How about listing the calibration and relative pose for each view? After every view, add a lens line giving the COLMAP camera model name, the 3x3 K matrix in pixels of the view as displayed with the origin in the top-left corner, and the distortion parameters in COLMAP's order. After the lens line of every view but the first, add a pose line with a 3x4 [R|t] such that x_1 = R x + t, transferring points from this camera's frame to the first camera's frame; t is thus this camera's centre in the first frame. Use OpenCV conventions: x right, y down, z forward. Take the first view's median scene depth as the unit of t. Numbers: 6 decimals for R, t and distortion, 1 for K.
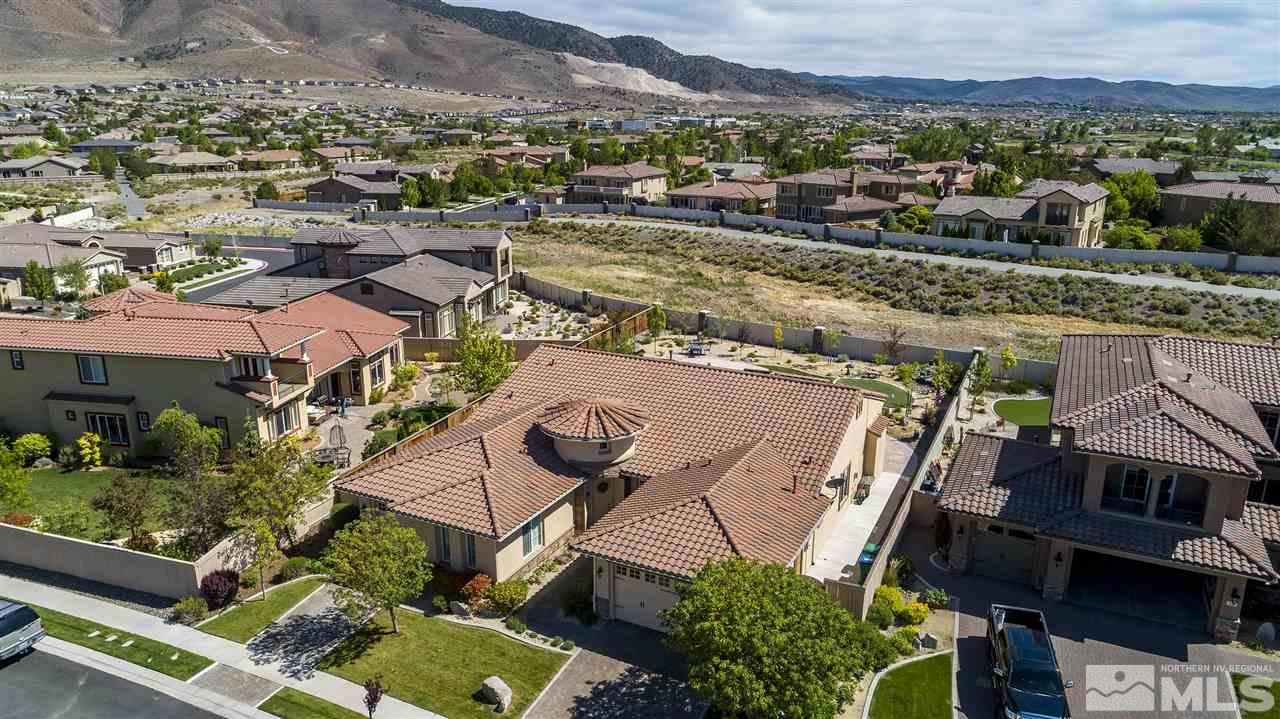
lens RADIAL K [[860.3, 0, 640.0], [0, 860.3, 359.5], [0, 0, 1]] dist [-0.007947, 0.004254]
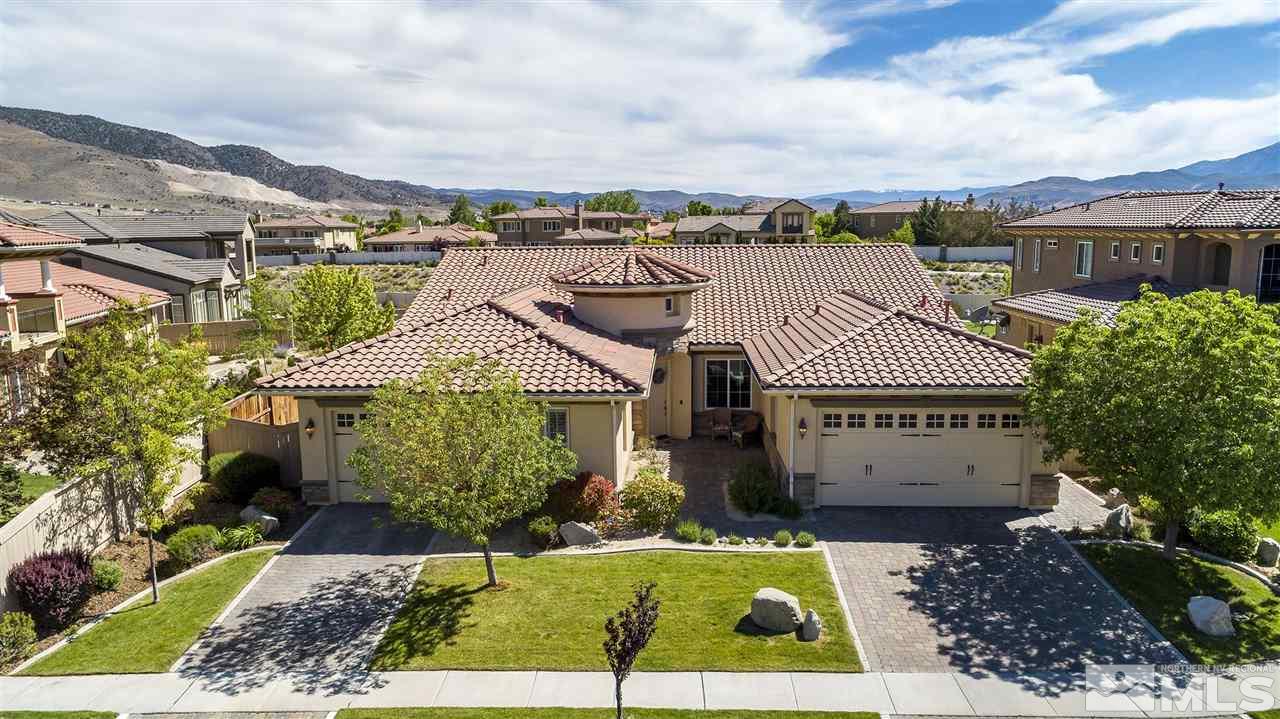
lens RADIAL K [[860.3, 0, 640.0], [0, 860.3, 359.5], [0, 0, 1]] dist [-0.007947, 0.004254]
pose [[0.912162, -0.077170, 0.402499, -0.370825], [0.125297, 0.987599, -0.094604, 0.223207], [-0.390207, 0.136726, 0.910519, 0.432121]]
